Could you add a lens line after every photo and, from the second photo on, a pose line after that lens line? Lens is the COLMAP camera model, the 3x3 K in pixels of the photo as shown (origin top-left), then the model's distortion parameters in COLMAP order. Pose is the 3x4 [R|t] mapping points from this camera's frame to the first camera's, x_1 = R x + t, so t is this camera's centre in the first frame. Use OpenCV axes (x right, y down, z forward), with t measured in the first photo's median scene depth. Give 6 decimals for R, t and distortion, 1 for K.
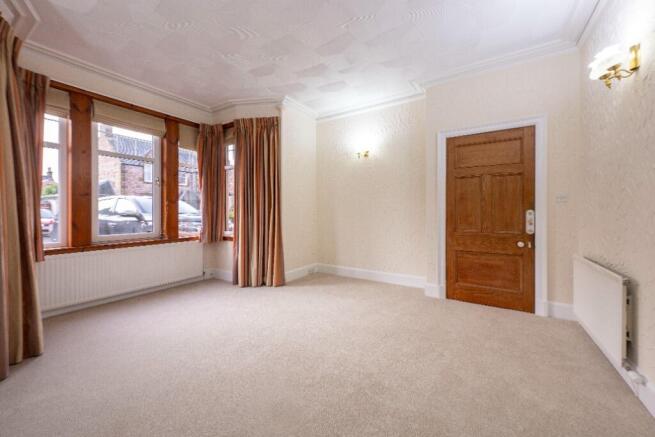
lens RADIAL K [[266.8, 0, 327.5], [0, 266.8, 218.5], [0, 0, 1]] dist [0.000646, 0.000047]
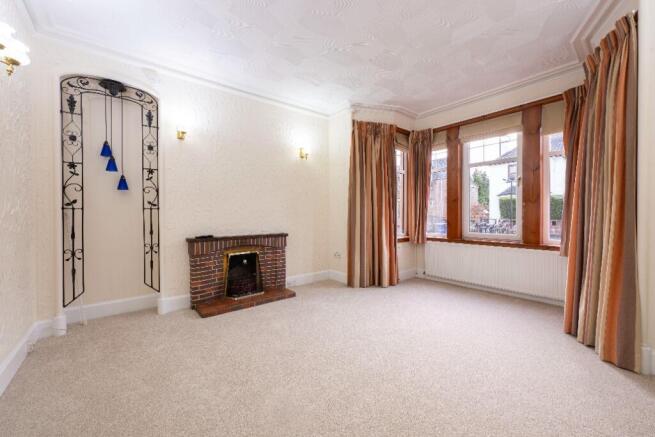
lens RADIAL K [[252.4, 0, 327.5], [0, 252.4, 218.5], [0, 0, 1]] dist [-0.000554, -0.000039]
pose [[-0.313026, 0.014393, -0.949636, 0.423185], [-0.021400, 0.999524, 0.022203, -0.011841], [0.949503, 0.027273, -0.312569, 0.664694]]
